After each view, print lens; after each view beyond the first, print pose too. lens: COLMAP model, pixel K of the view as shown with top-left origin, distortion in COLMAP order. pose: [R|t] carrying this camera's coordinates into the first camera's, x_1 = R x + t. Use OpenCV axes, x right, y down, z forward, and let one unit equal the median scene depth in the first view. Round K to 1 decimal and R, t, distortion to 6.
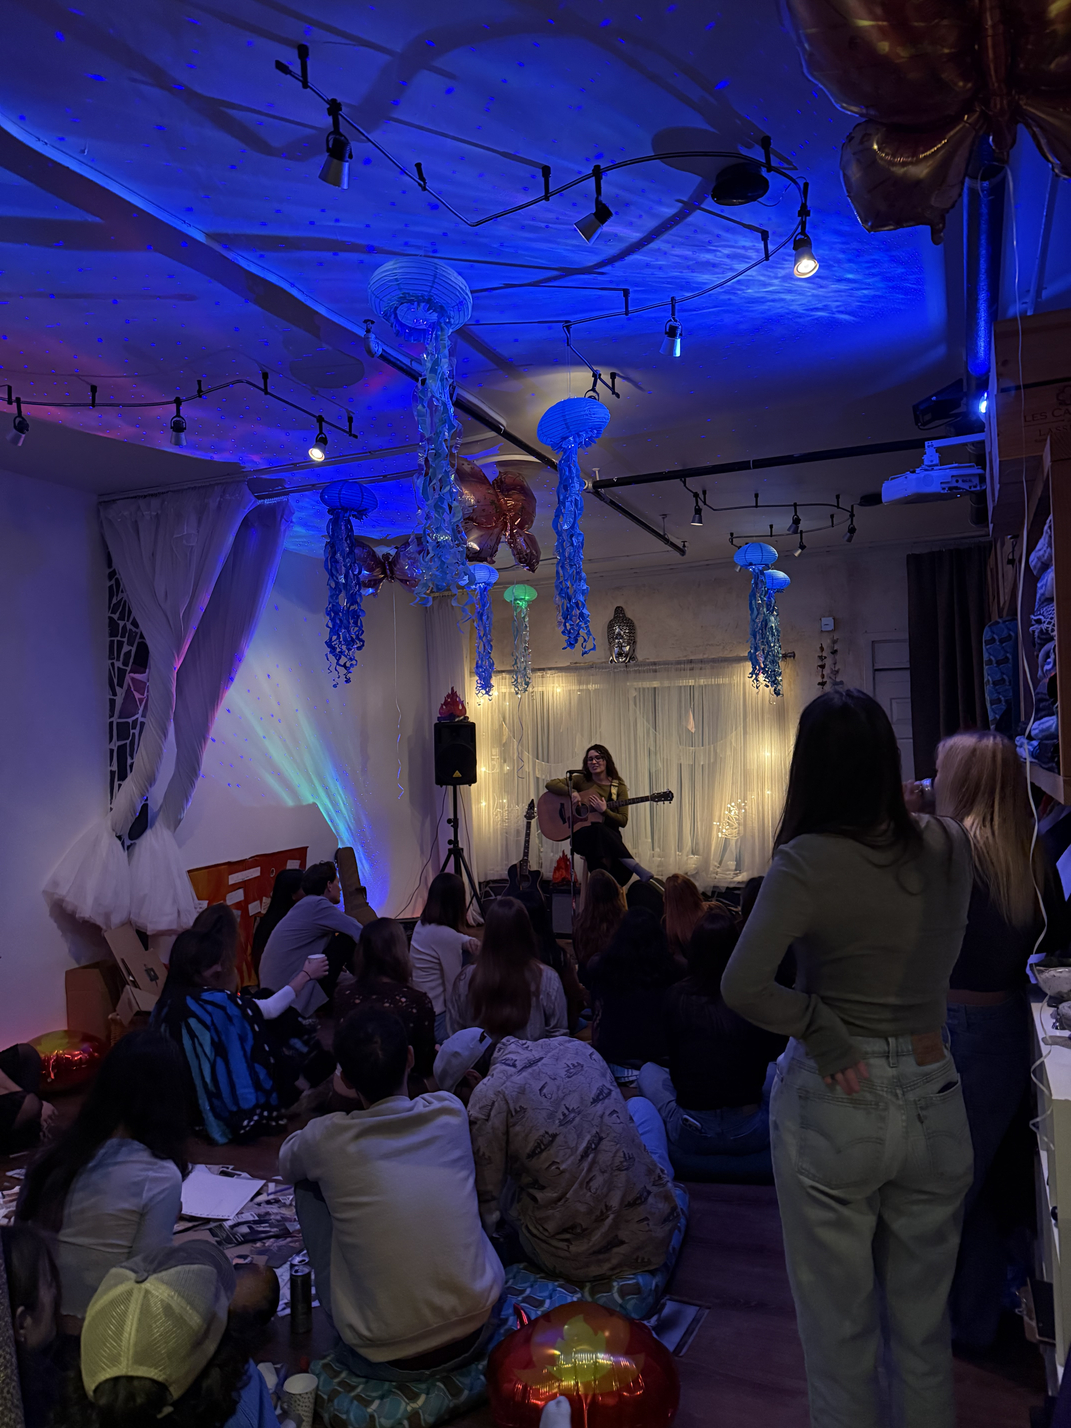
lens RADIAL K [[1002.4, 0, 535.9], [0, 1002.4, 712.8], [0, 0, 1]] dist [0.007198, -0.003799]
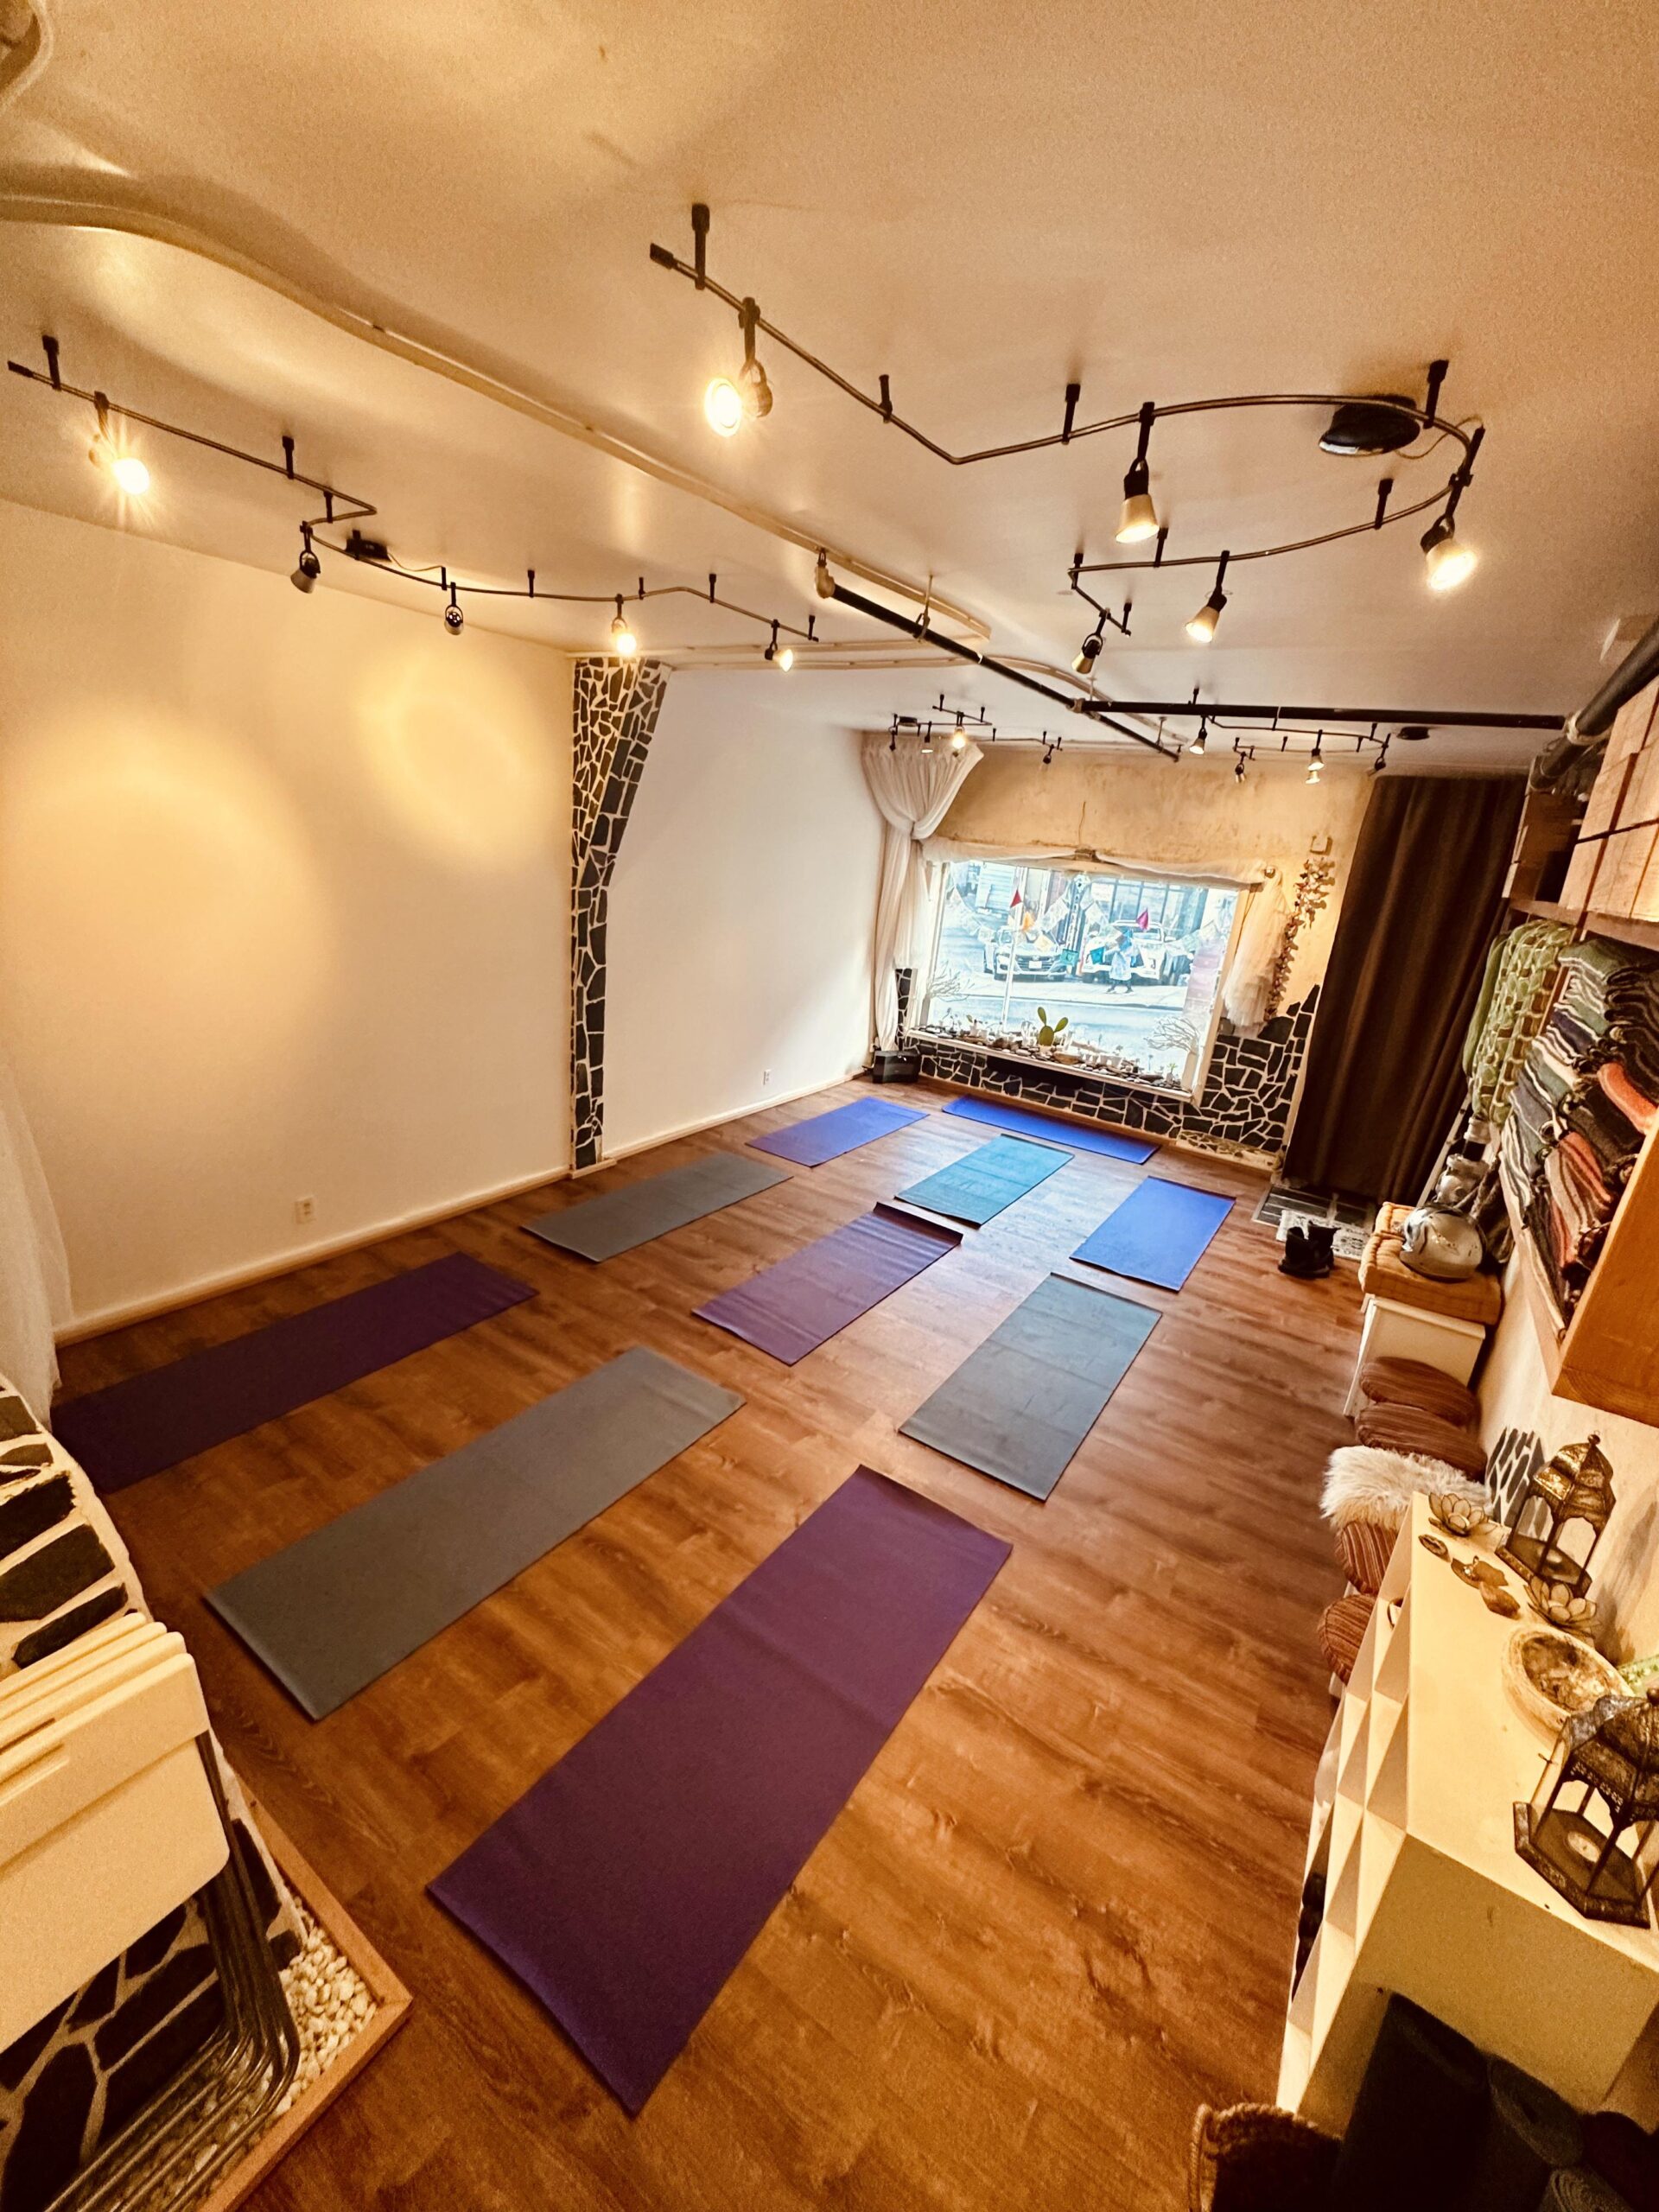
lens RADIAL K [[882.1, 0, 825.5], [0, 882.1, 1103.9], [0, 0, 1]] dist [-0.001851, 0.000111]
pose [[0.974897, 0.169853, -0.143964, 0.009621], [-0.114386, 0.936794, 0.330656, -0.172300], [0.191028, -0.305888, 0.932706, 0.172850]]
